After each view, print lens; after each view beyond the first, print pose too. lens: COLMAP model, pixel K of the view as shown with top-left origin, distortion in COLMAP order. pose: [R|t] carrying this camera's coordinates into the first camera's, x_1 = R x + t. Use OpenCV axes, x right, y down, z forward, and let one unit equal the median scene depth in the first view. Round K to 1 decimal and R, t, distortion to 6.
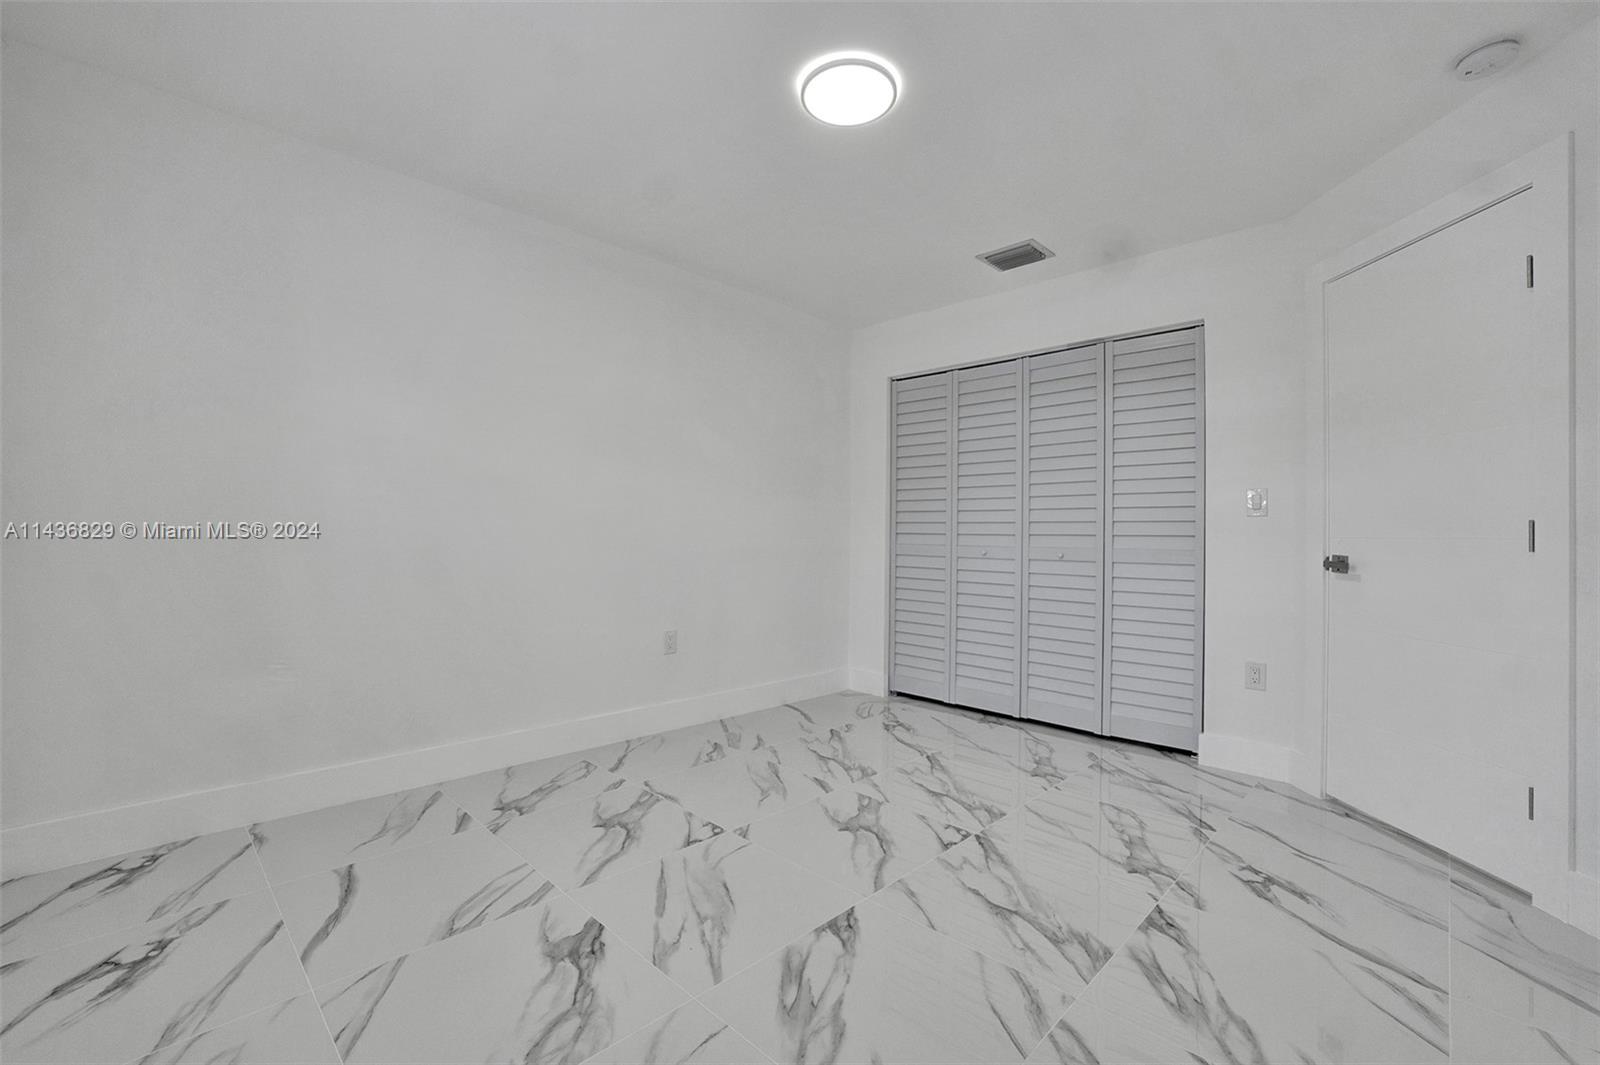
lens RADIAL K [[678.6, 0, 811.1], [0, 678.6, 526.5], [0, 0, 1]] dist [-0.029841, 0.000308]
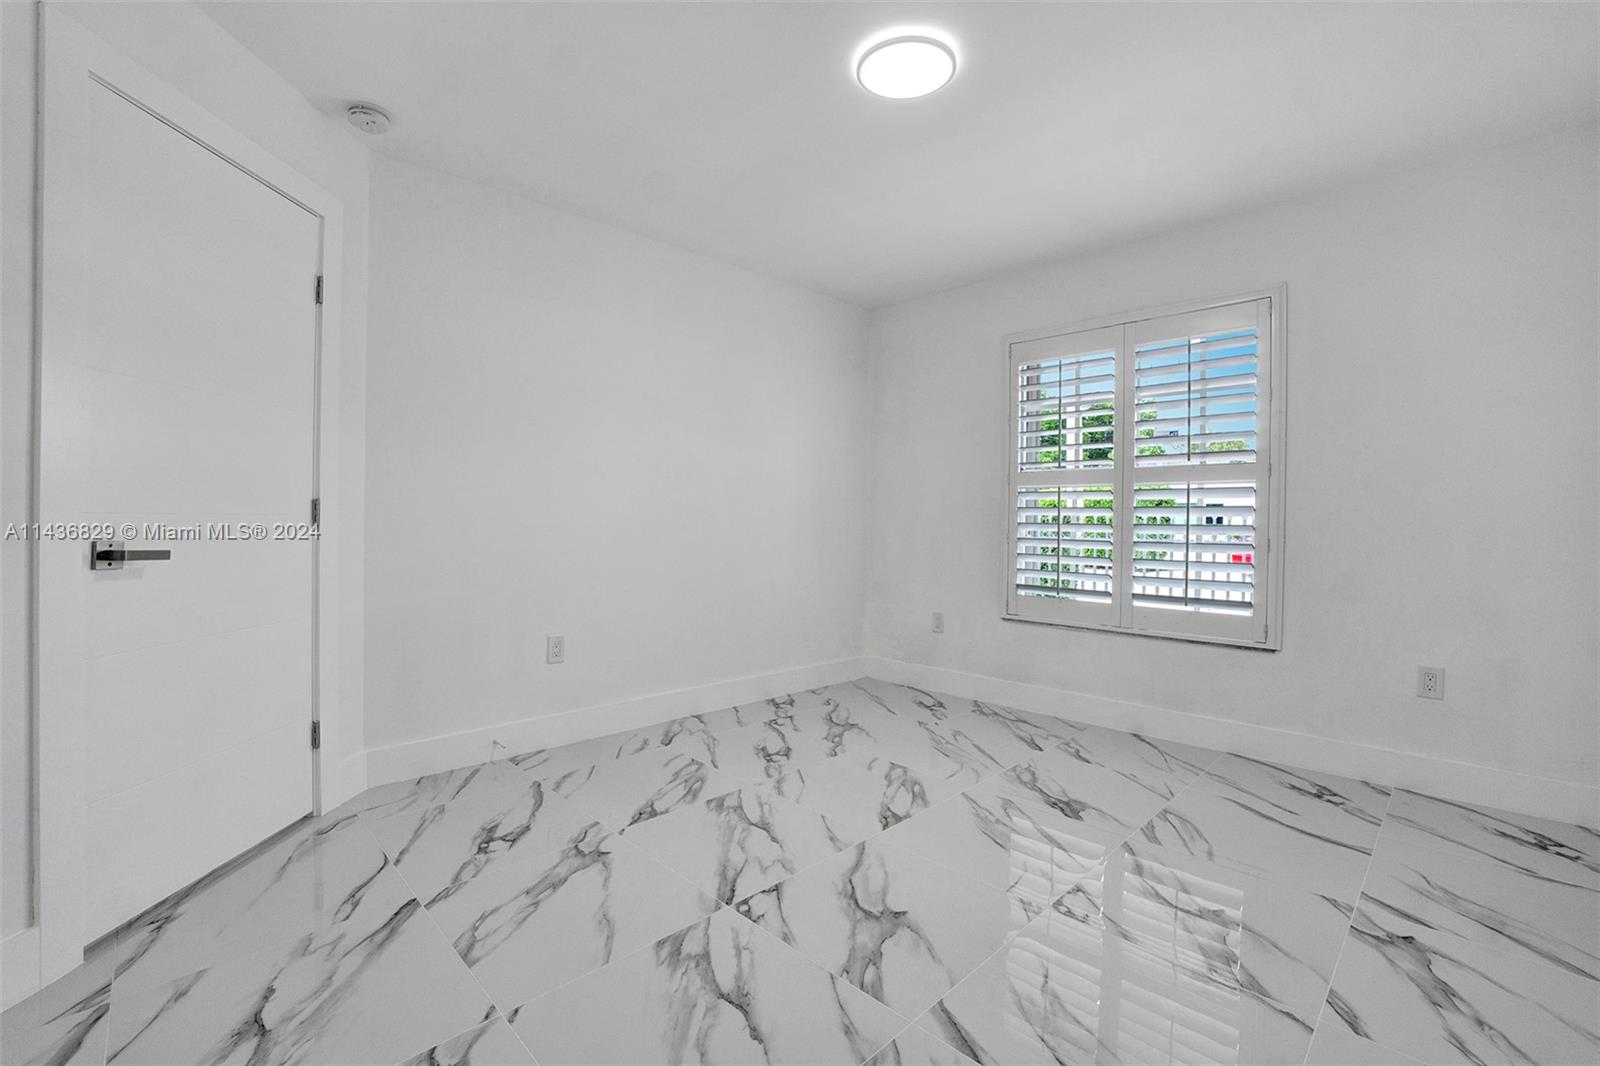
lens RADIAL K [[678.6, 0, 811.1], [0, 678.6, 527.0], [0, 0, 1]] dist [-0.029841, 0.000308]
pose [[-0.999511, -0.023585, 0.020533, 0.146229], [-0.023647, 0.999716, -0.002797, 0.021130], [-0.020461, -0.003281, -0.999785, 1.795894]]
